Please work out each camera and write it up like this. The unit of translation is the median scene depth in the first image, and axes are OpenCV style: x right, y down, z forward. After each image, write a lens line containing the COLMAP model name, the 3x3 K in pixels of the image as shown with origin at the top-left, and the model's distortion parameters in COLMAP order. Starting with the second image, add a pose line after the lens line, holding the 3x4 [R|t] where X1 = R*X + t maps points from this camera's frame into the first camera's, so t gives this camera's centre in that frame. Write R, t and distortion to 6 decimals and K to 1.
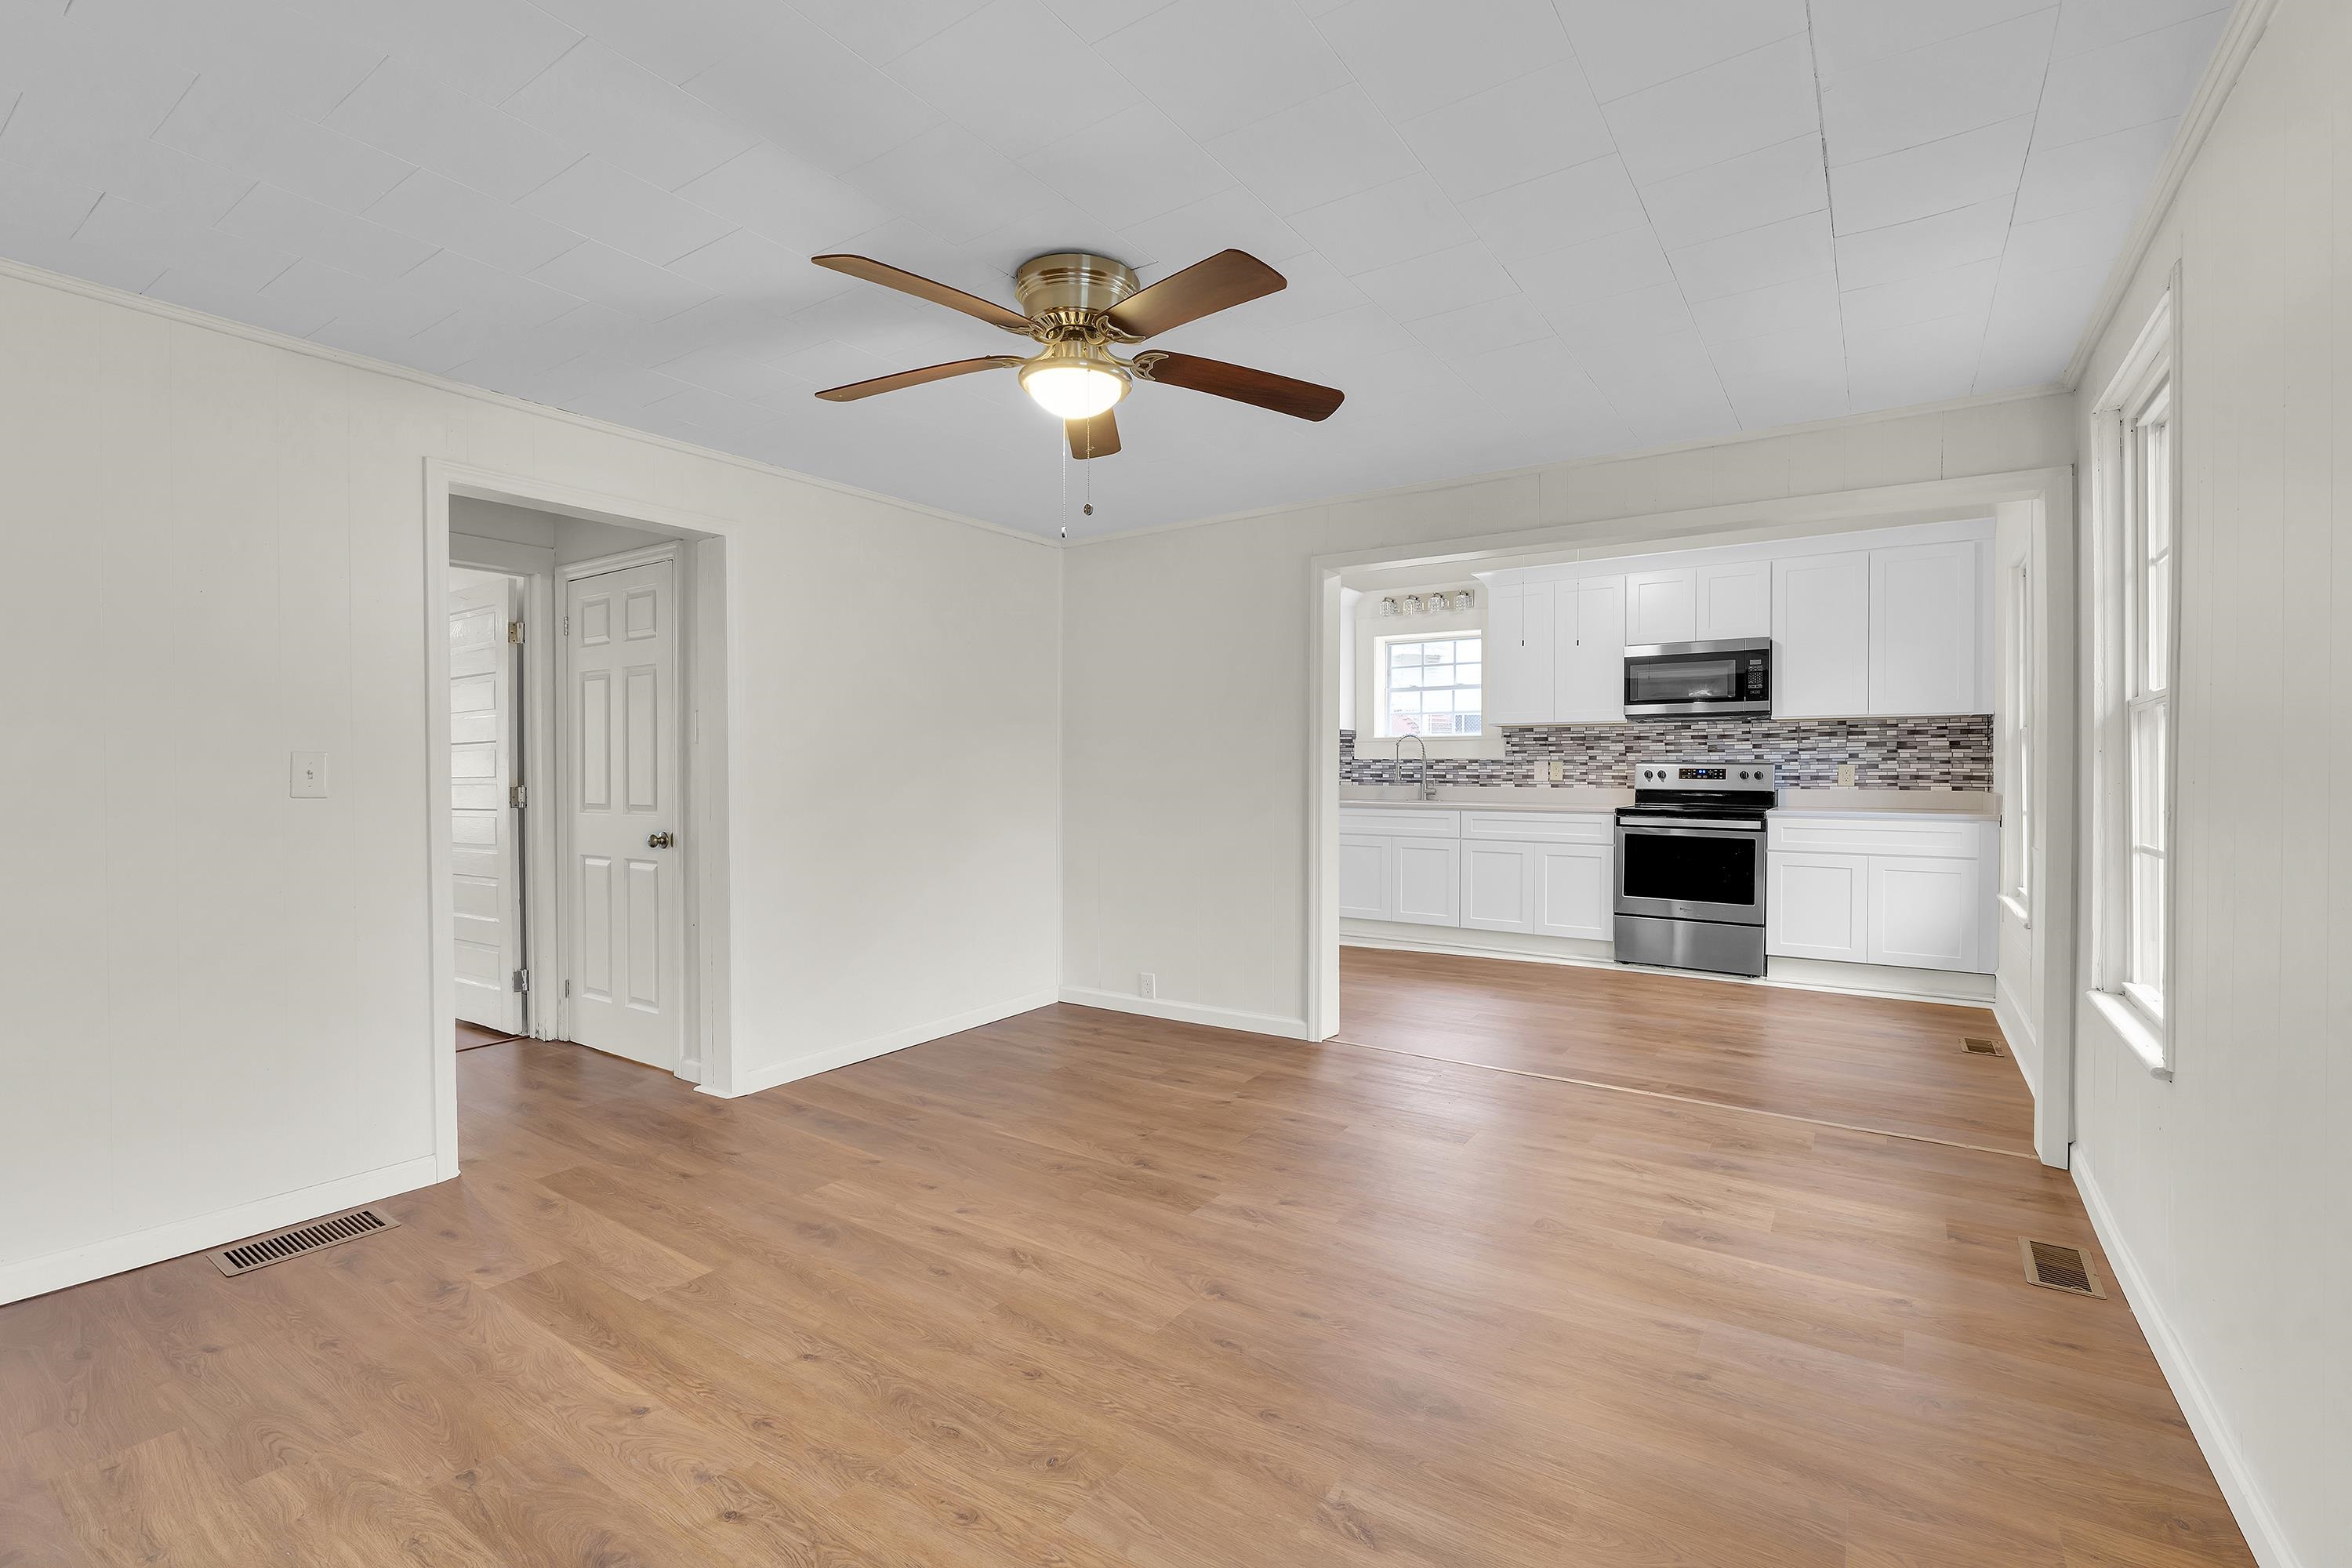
lens RADIAL K [[1032.4, 0, 1171.3], [0, 1032.4, 780.4], [0, 0, 1]] dist [-0.001060, -0.000067]
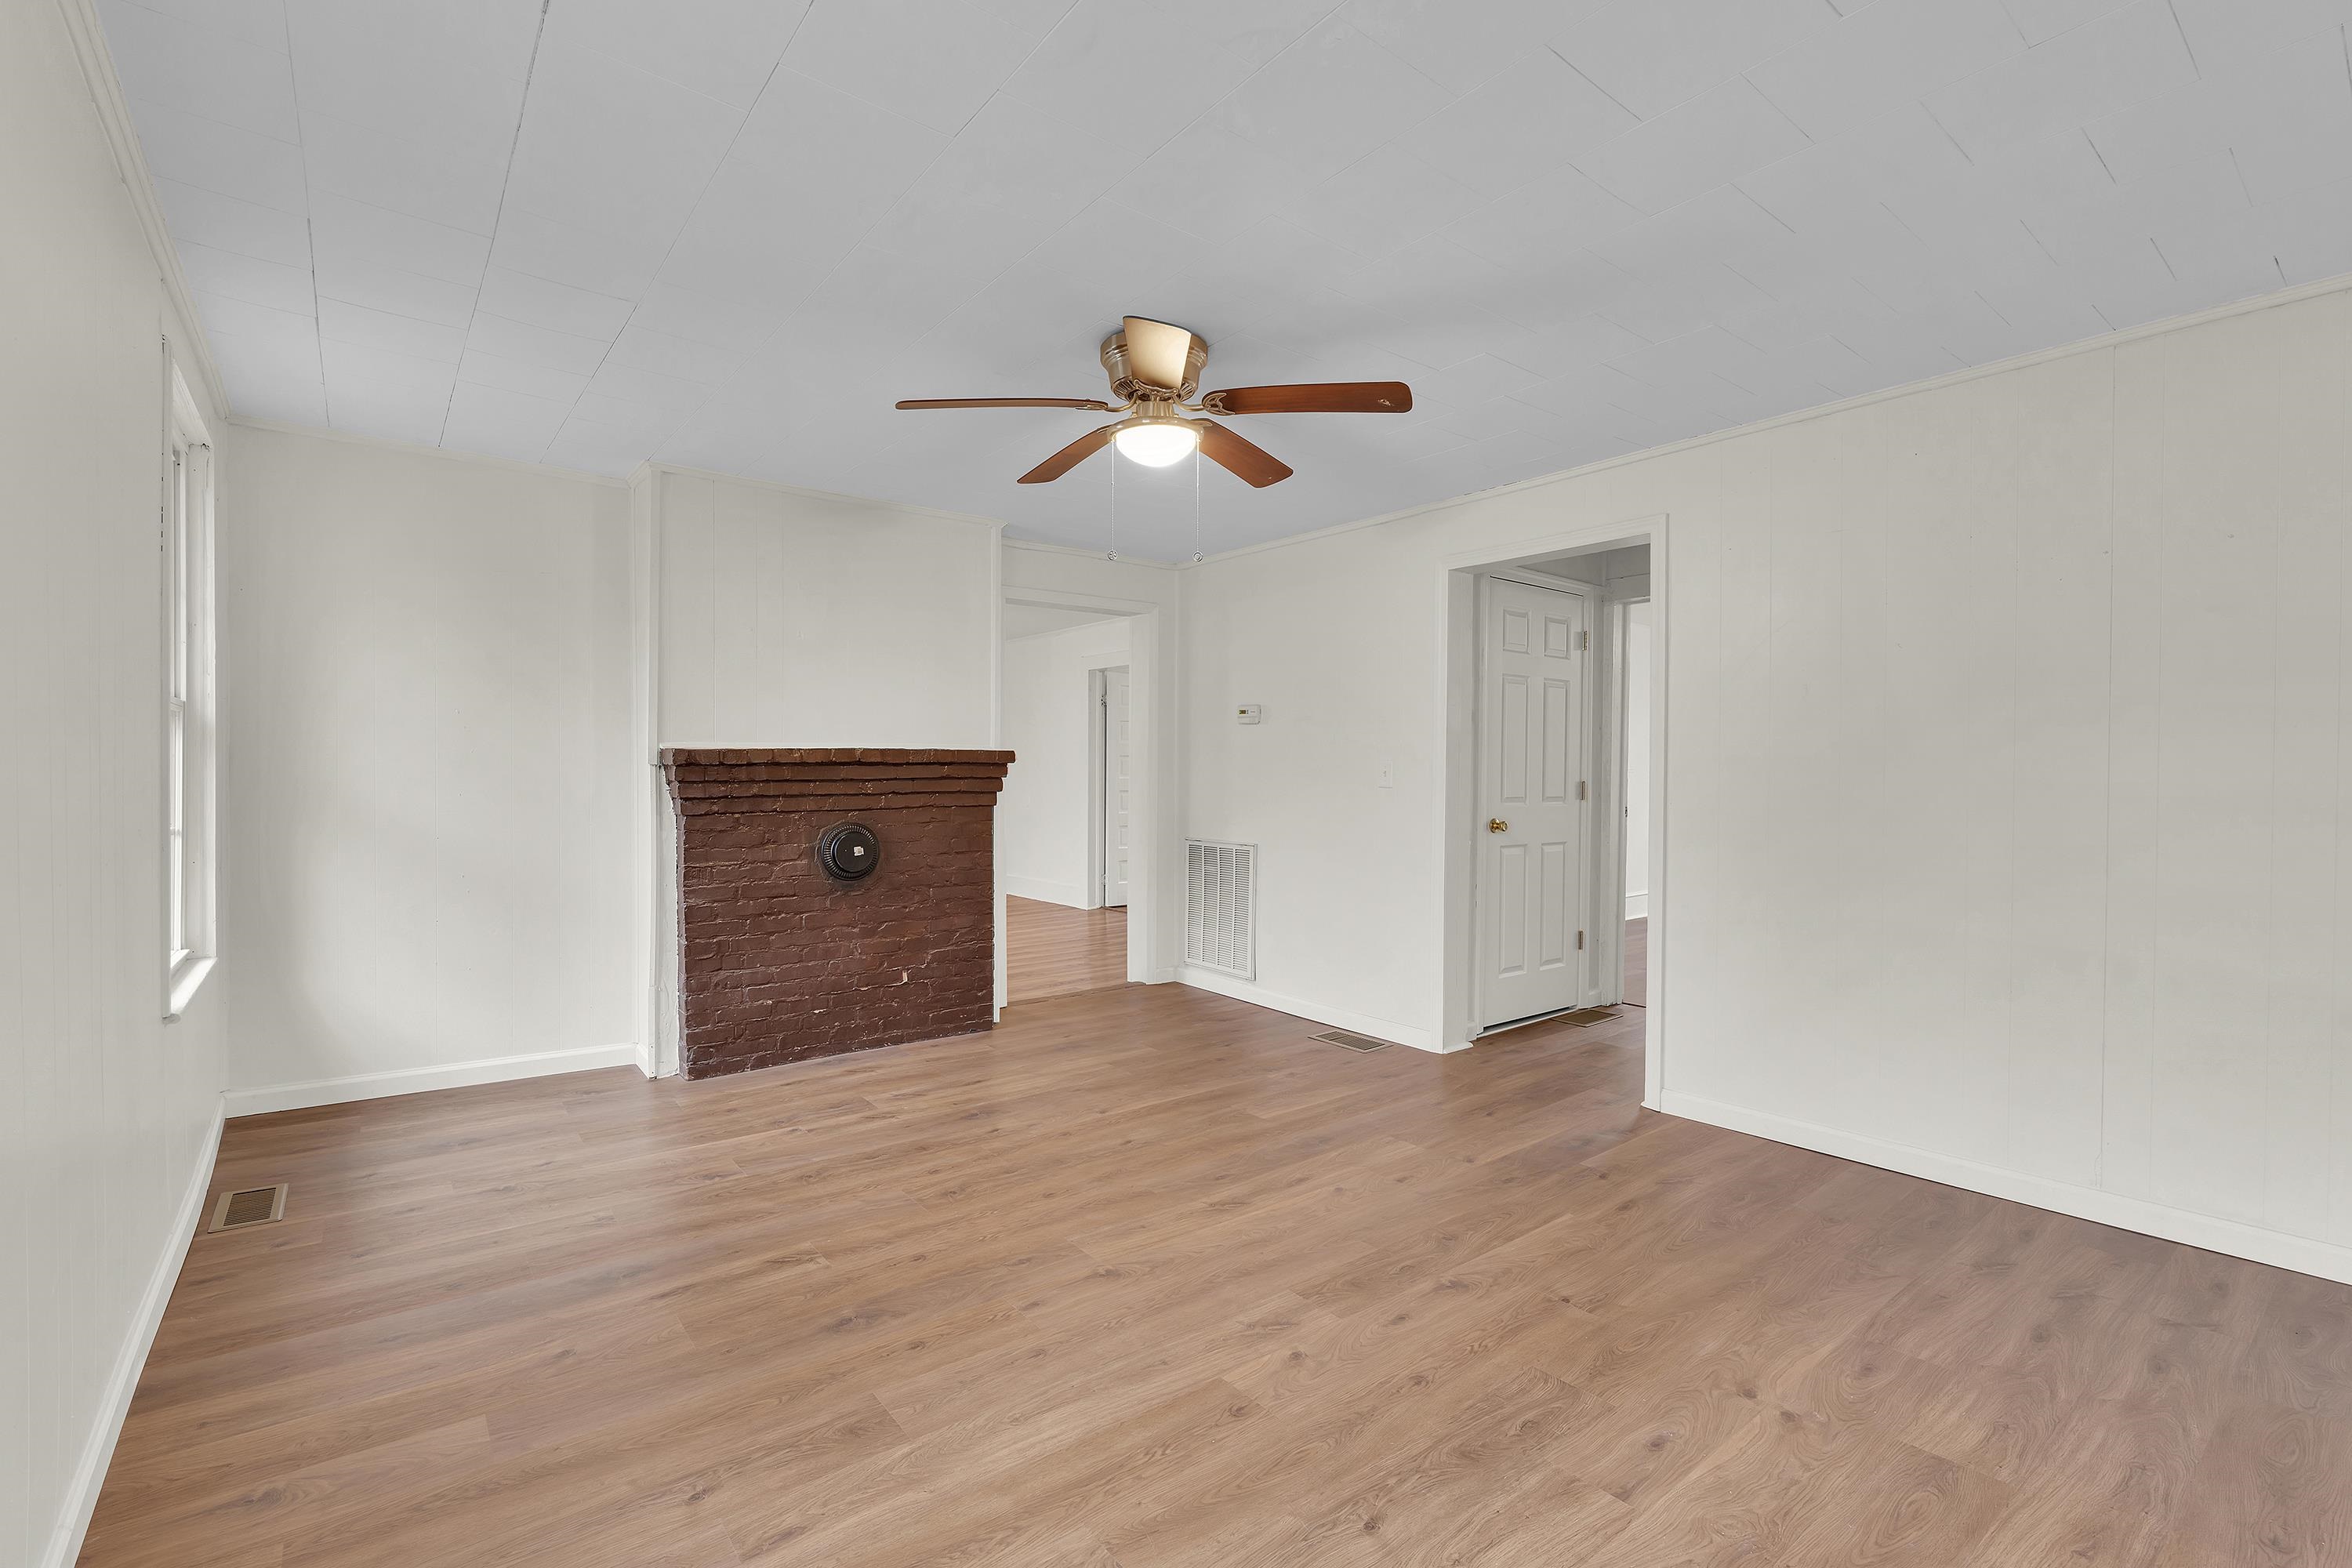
lens RADIAL K [[1032.4, 0, 1171.3], [0, 1032.4, 780.4], [0, 0, 1]] dist [-0.001060, -0.000067]
pose [[-0.299866, 0.004747, -0.953969, 0.897537], [-0.008275, 0.999937, 0.007577, -0.005972], [0.953945, 0.010166, -0.299808, 1.213909]]
